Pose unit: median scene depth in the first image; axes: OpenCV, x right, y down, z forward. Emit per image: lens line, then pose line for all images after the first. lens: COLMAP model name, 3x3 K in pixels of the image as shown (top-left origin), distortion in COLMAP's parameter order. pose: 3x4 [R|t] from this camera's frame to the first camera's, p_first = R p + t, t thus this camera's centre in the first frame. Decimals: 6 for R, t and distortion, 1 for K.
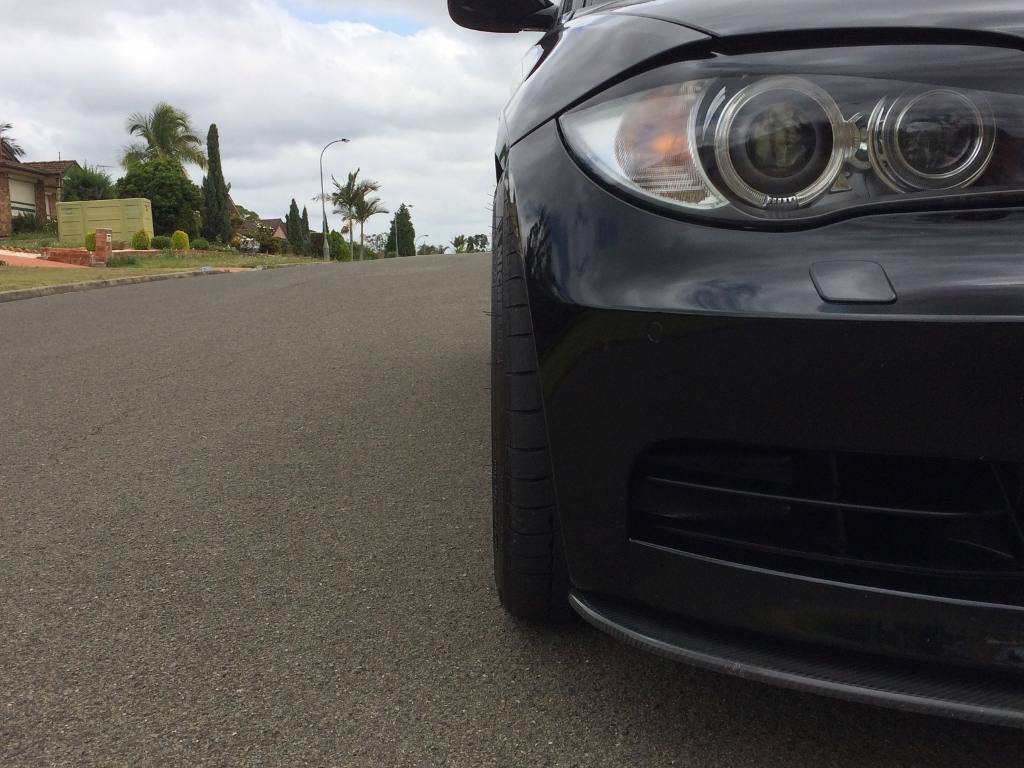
lens RADIAL K [[1225.6, 0, 510.9], [0, 1225.6, 388.2], [0, 0, 1]] dist [0.058606, 0.000000]
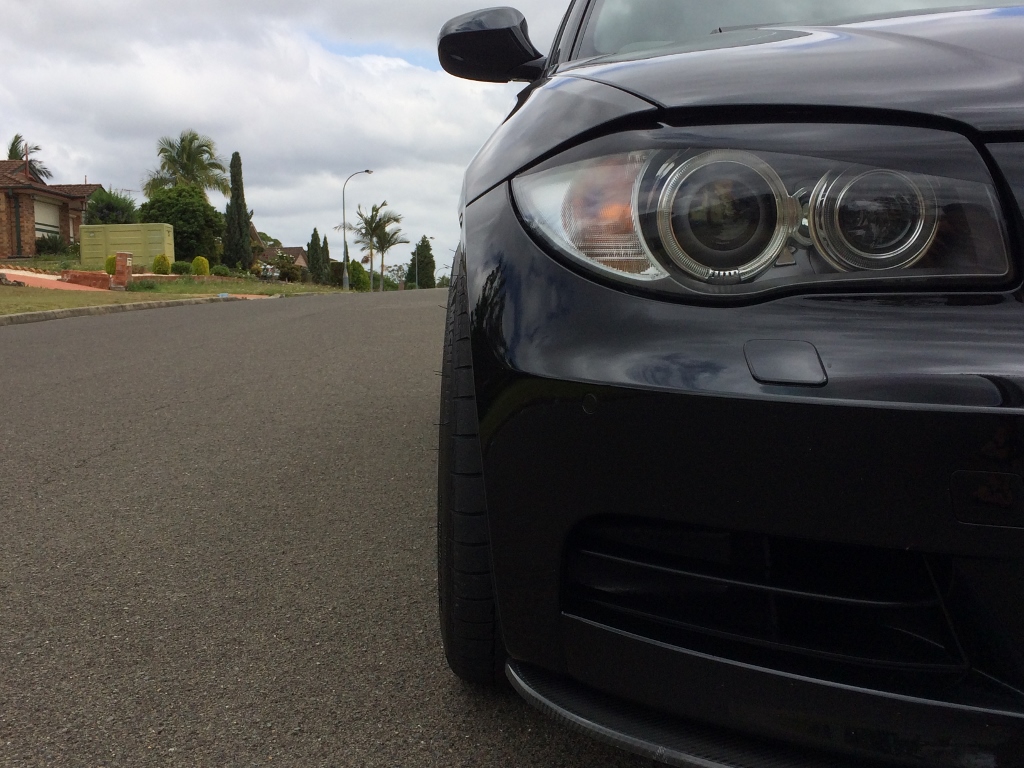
lens RADIAL K [[1225.6, 0, 511.8], [0, 1225.6, 387.8], [0, 0, 1]] dist [0.058606, 0.000000]
pose [[0.999402, 0.031496, -0.014285, 0.035599], [-0.031874, 0.999126, -0.027029, -0.015520], [0.013422, 0.027468, 0.999533, 0.008403]]
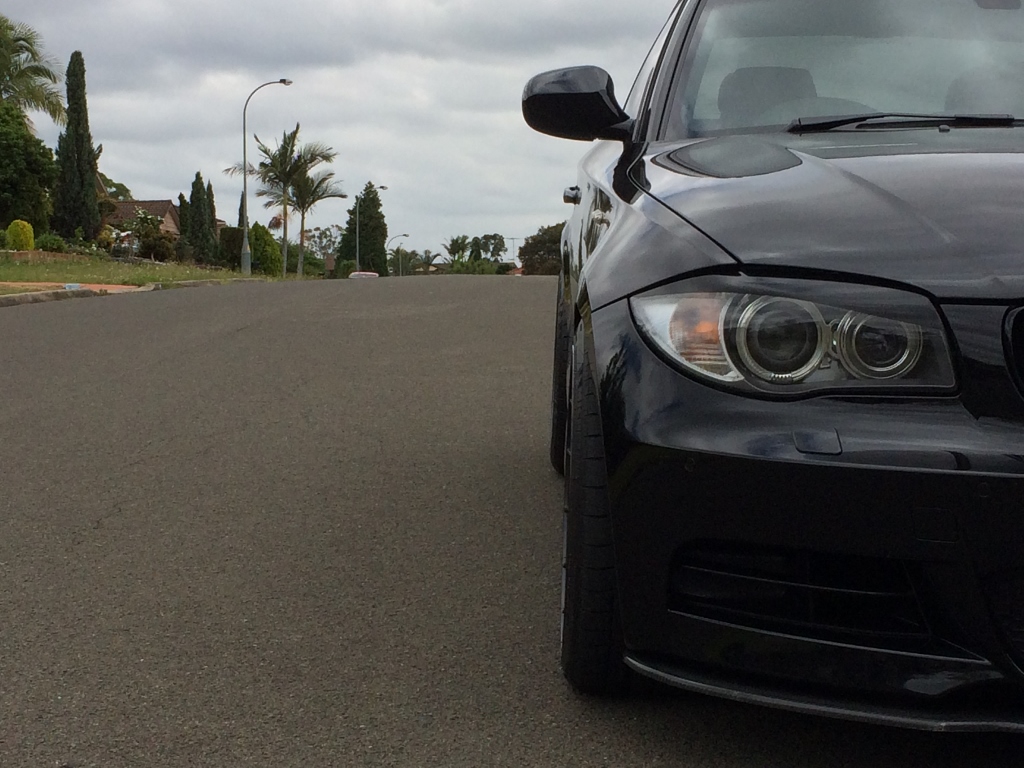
lens RADIAL K [[2110.4, 0, 522.1], [0, 2110.4, 383.0], [0, 0, 1]] dist [0.076883, 0.000000]
pose [[0.999096, 0.042095, -0.005925, -0.036673], [-0.042344, 0.997781, -0.051373, -0.002606], [0.003750, 0.051577, 0.998662, -0.784261]]
